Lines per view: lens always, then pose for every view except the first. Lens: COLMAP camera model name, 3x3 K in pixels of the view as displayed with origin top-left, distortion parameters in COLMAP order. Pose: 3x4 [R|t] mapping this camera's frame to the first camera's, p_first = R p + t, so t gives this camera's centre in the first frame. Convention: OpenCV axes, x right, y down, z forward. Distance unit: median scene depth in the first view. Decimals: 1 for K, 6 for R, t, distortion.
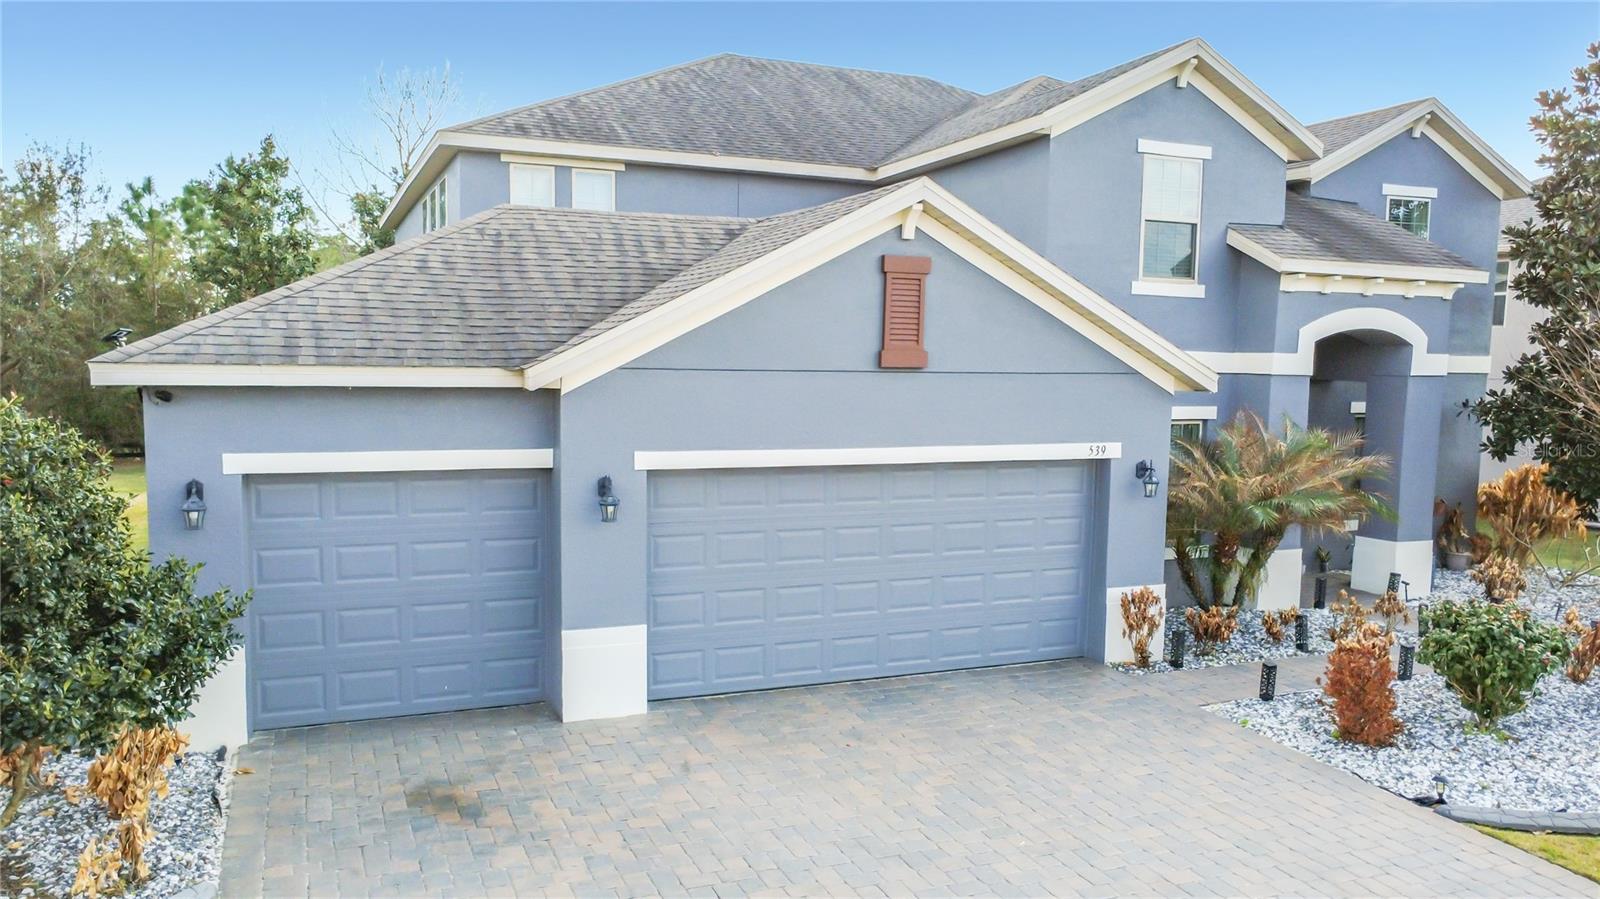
lens RADIAL K [[1170.1, 0, 801.3], [0, 1170.1, 477.3], [0, 0, 1]] dist [0.009838, 0.001559]
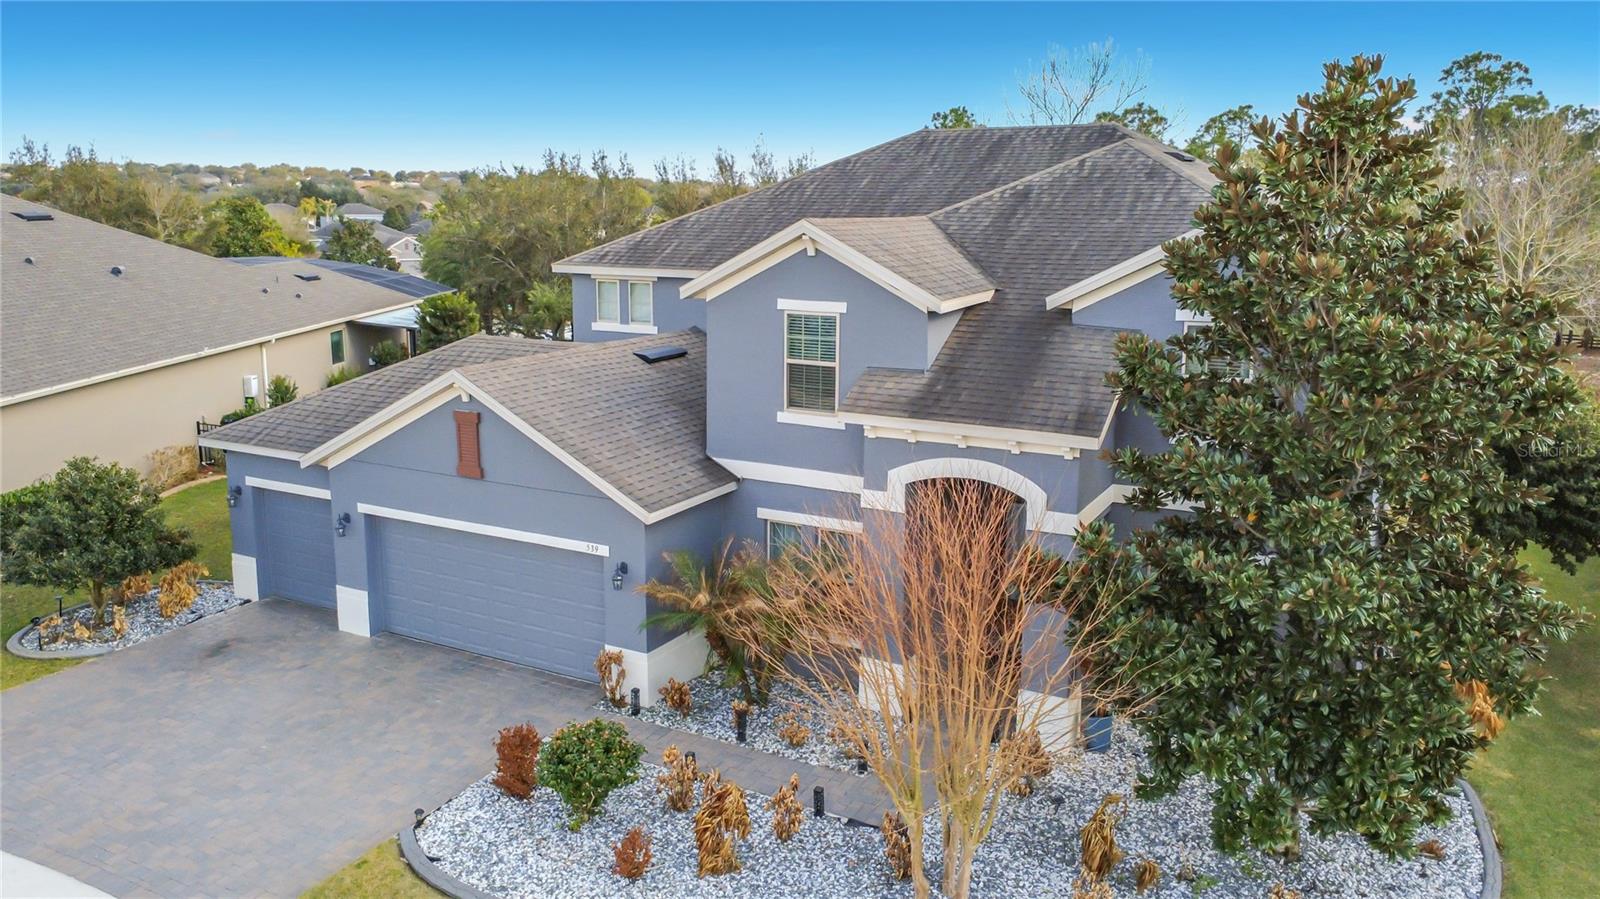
lens RADIAL K [[1159.2, 0, 801.6], [0, 1159.2, 418.5], [0, 0, 1]] dist [0.021443, 0.000421]
pose [[0.628719, 0.130228, -0.766651, 1.636835], [-0.075767, 0.991446, 0.106278, -0.387763], [0.773933, -0.008732, 0.633207, 0.333986]]
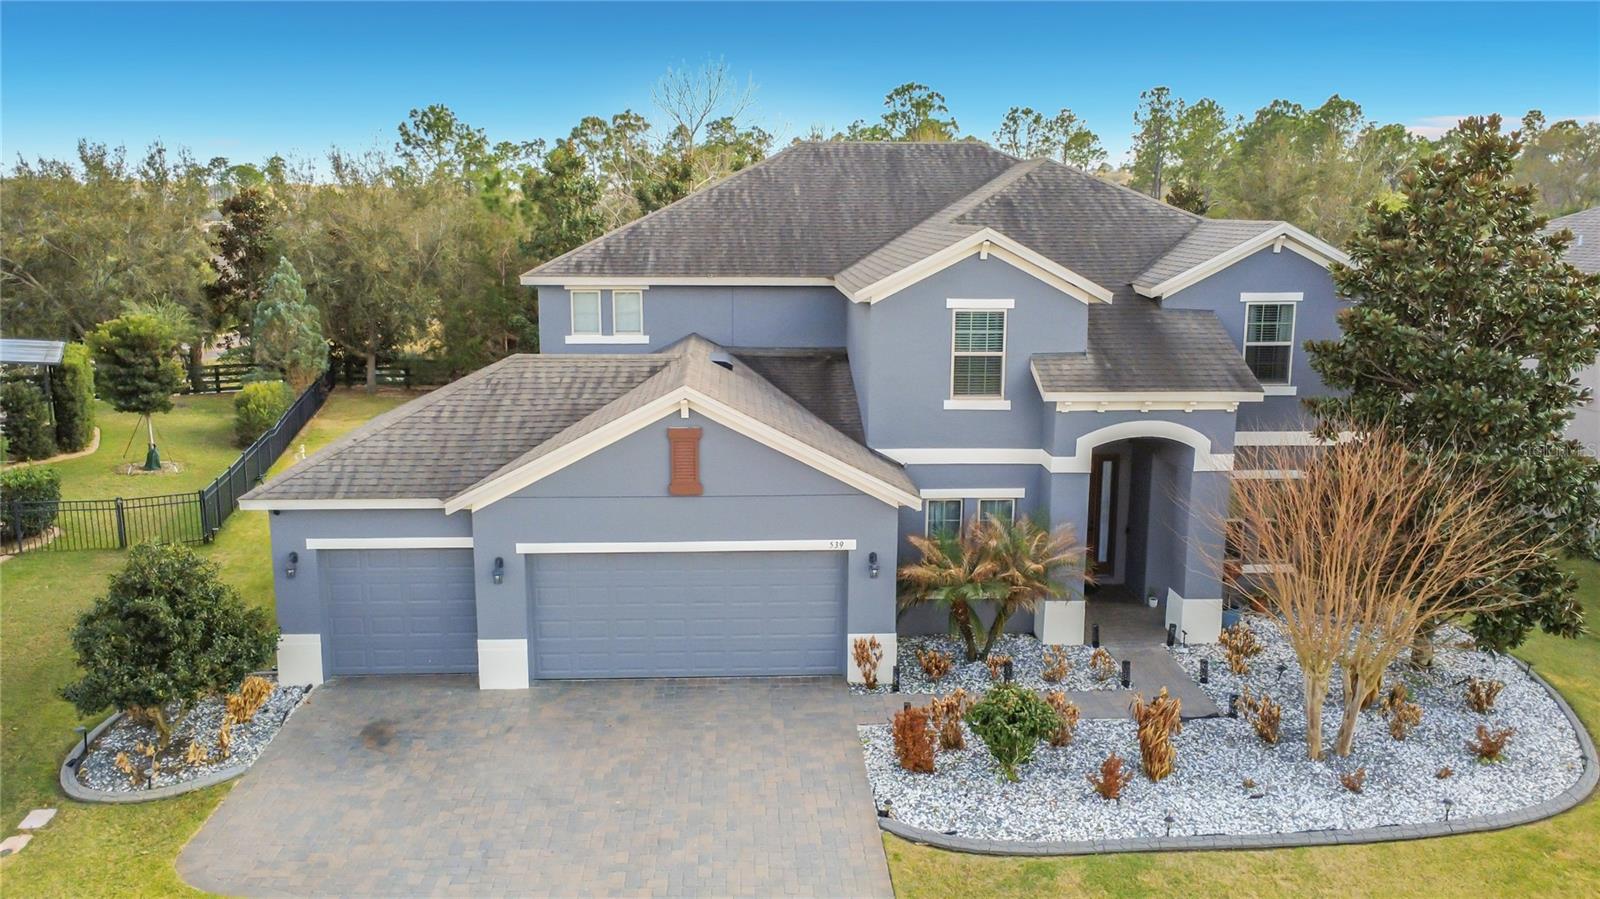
lens RADIAL K [[1159.2, 0, 801.6], [0, 1159.2, 418.5], [0, 0, 1]] dist [0.021443, 0.000421]
pose [[0.940248, 0.051053, -0.336642, 0.776386], [-0.025856, 0.996546, 0.078914, -0.330912], [0.339508, -0.065494, 0.938320, -0.438170]]
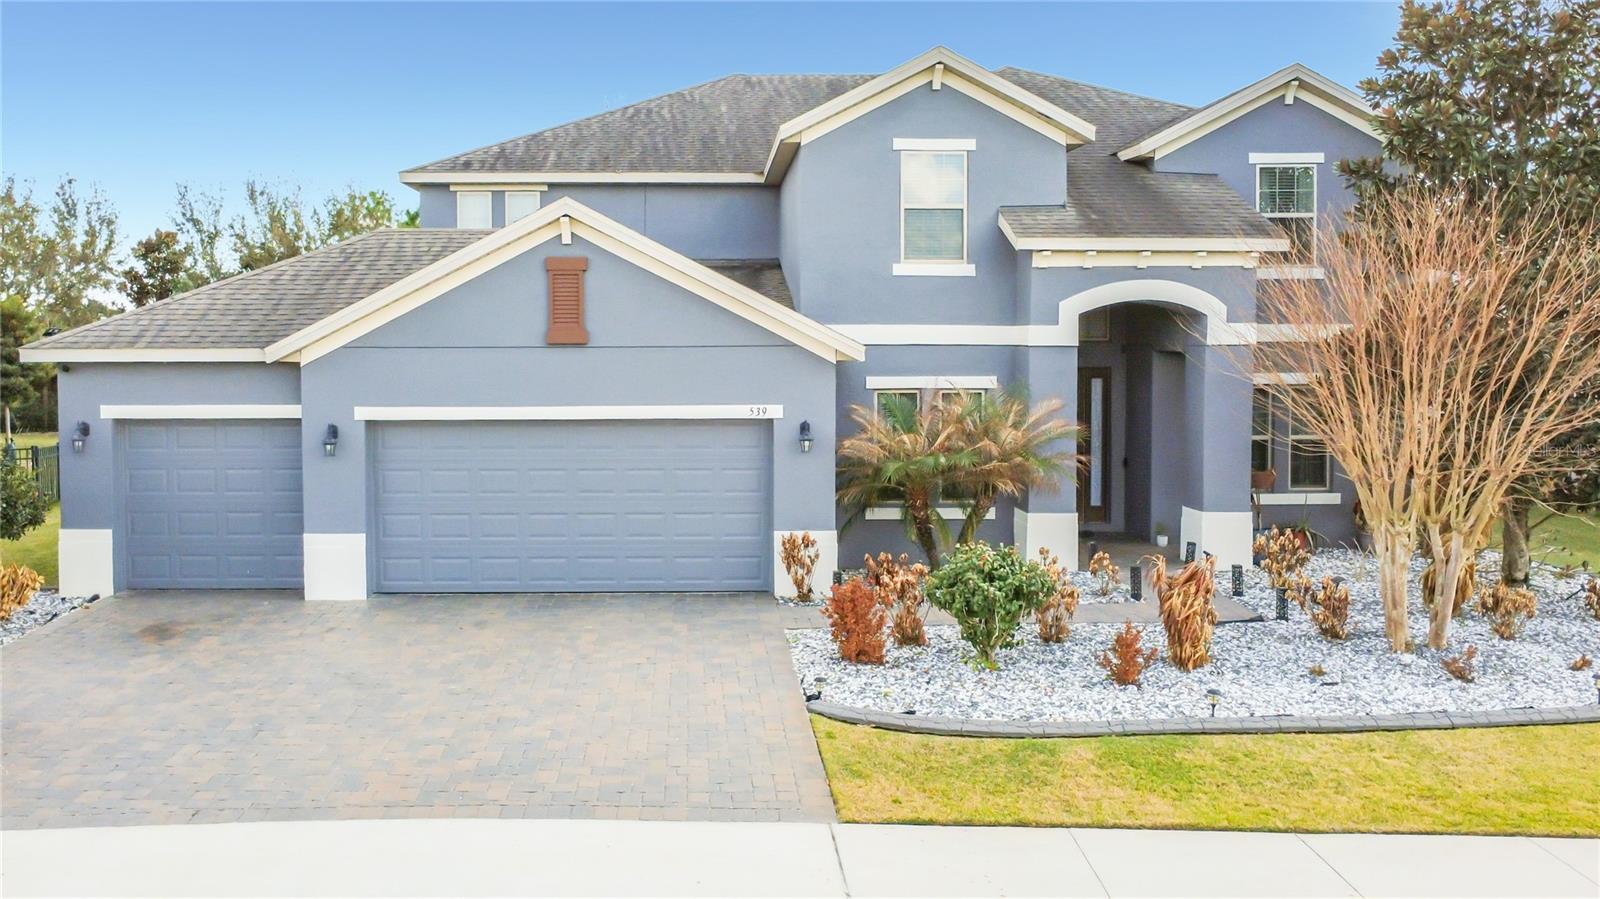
lens RADIAL K [[1209.3, 0, 717.1], [0, 1209.3, 382.6], [0, 0, 1]] dist [-0.012676, -0.001316]
pose [[0.928083, -0.004239, -0.372349, 0.738913], [-0.021241, 0.997704, -0.064304, 0.030180], [0.371767, 0.067588, 0.925862, -0.159705]]
